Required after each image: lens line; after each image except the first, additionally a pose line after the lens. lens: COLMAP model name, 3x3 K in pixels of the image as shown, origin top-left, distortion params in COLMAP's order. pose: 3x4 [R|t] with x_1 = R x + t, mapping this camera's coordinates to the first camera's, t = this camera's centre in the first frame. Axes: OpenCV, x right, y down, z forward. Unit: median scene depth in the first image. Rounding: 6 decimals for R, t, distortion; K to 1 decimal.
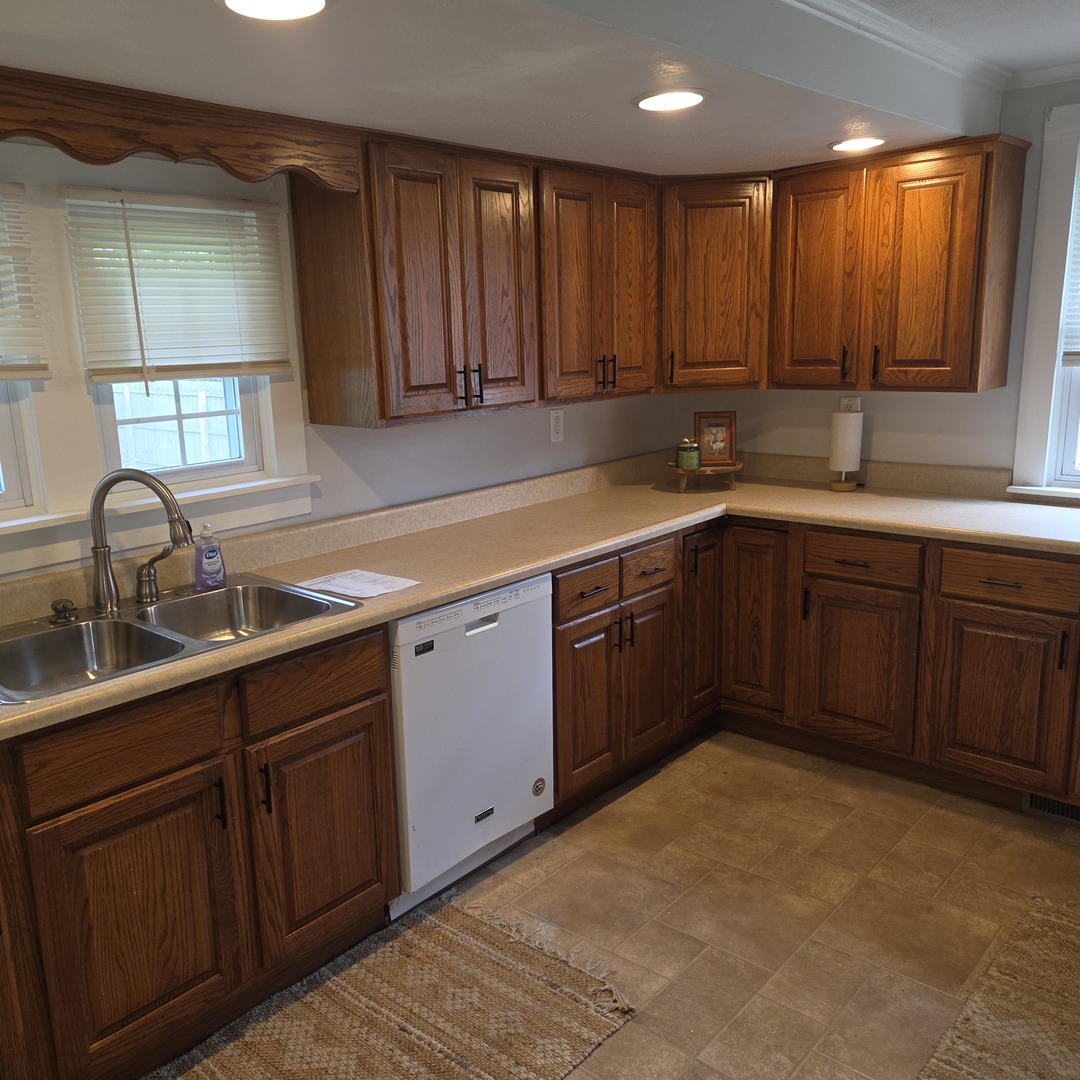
lens RADIAL K [[958.6, 0, 534.7], [0, 958.6, 537.2], [0, 0, 1]] dist [0.073407, -0.052921]
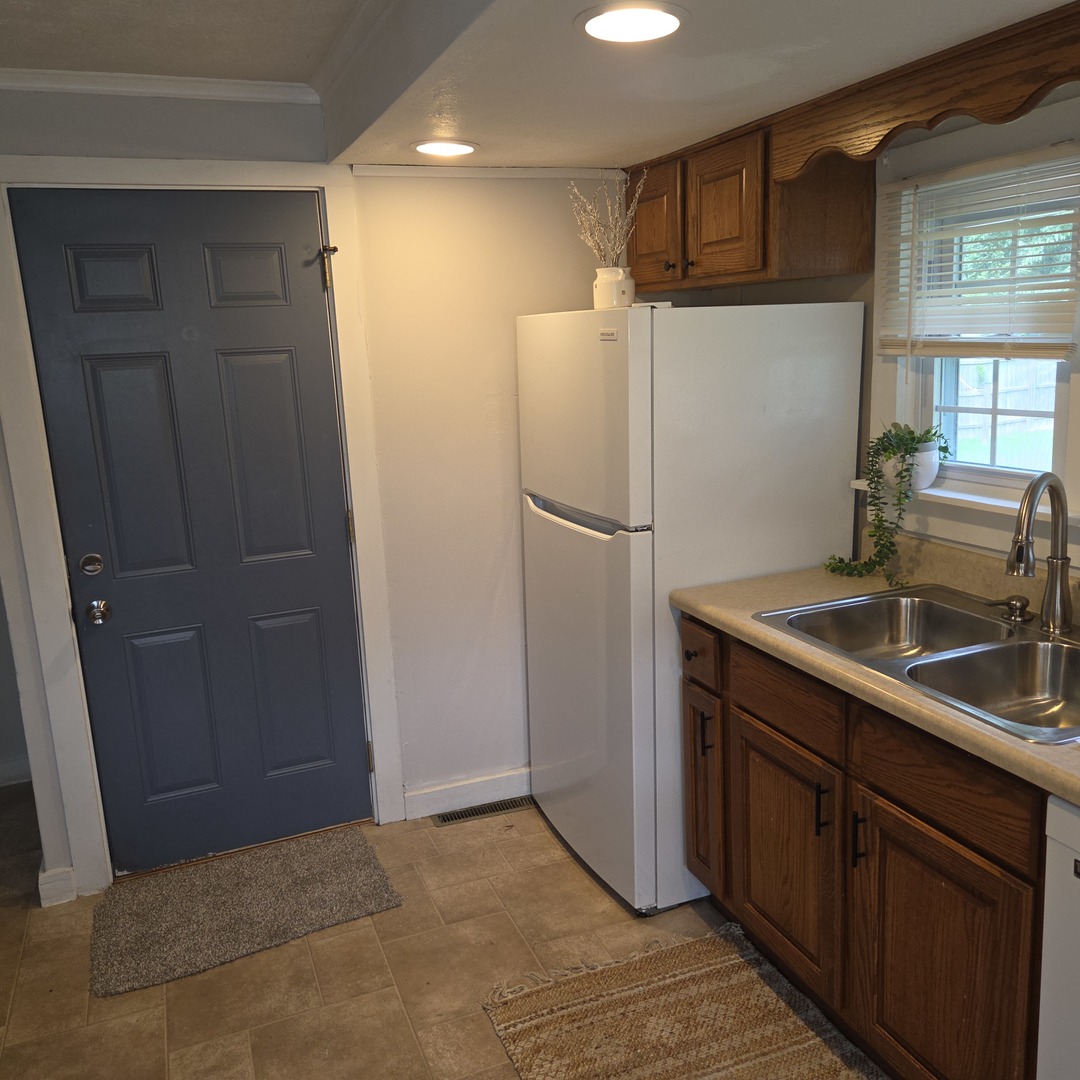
lens RADIAL K [[958.6, 0, 539.8], [0, 958.6, 539.4], [0, 0, 1]] dist [0.073407, -0.052921]
pose [[-0.448847, 0.238086, -0.861308, 0.243534], [-0.129467, 0.936358, 0.326300, -0.110443], [0.884180, 0.257970, -0.389458, 0.446450]]
